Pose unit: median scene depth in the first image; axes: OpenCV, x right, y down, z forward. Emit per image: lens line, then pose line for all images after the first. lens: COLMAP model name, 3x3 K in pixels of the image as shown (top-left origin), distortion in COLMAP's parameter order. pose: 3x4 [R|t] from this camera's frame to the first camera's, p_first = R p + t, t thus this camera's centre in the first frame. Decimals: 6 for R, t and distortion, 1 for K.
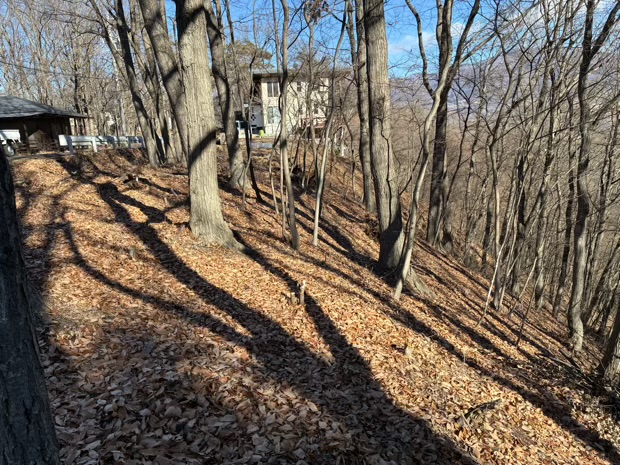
lens RADIAL K [[458.1, 0, 310.0], [0, 458.1, 232.5], [0, 0, 1]] dist [0.057859, -0.096632]
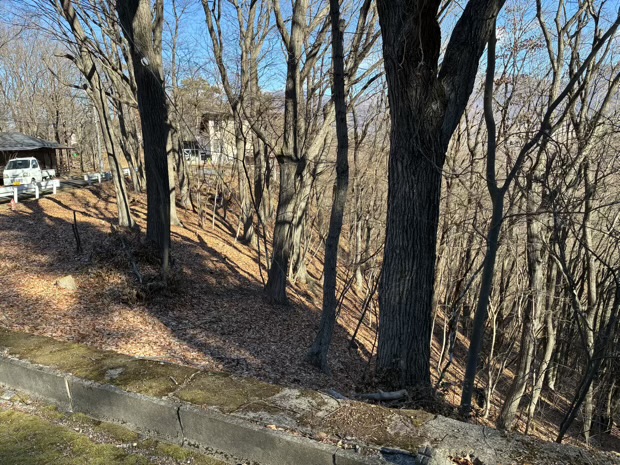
lens RADIAL K [[460.7, 0, 310.0], [0, 460.7, 232.5], [0, 0, 1]] dist [0.071024, -0.101793]
pose [[0.995989, -0.000678, 0.089472, 0.214338], [0.003471, 0.999512, -0.031056, 0.089732], [-0.089407, 0.031242, 0.995505, -1.066824]]
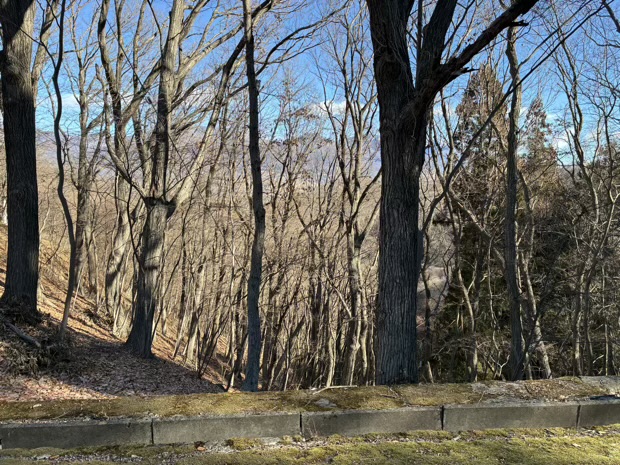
lens RADIAL K [[458.1, 0, 310.0], [0, 458.1, 232.5], [0, 0, 1]] dist [0.057859, -0.096632]
pose [[0.794642, 0.006240, 0.607046, -0.068869], [0.072697, 0.991774, -0.105358, 0.087112], [-0.602710, 0.127852, 0.787651, -1.009736]]
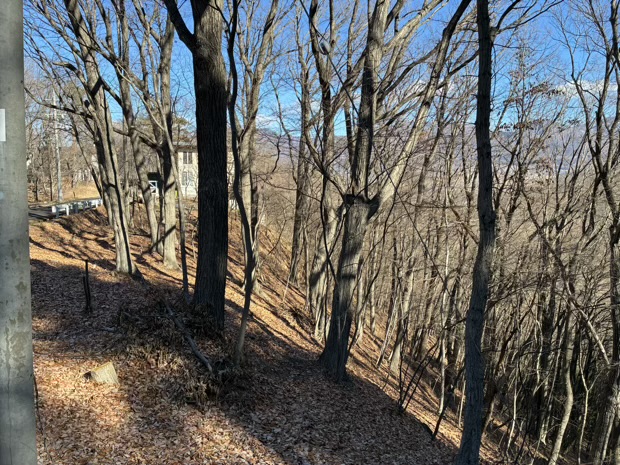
lens RADIAL K [[458.1, 0, 310.0], [0, 458.1, 232.5], [0, 0, 1]] dist [0.057859, -0.096632]
pose [[0.980155, 0.033469, 0.195386, 0.018430], [-0.012304, 0.994015, -0.108552, 0.047407], [-0.197850, 0.103994, 0.974700, -0.845254]]
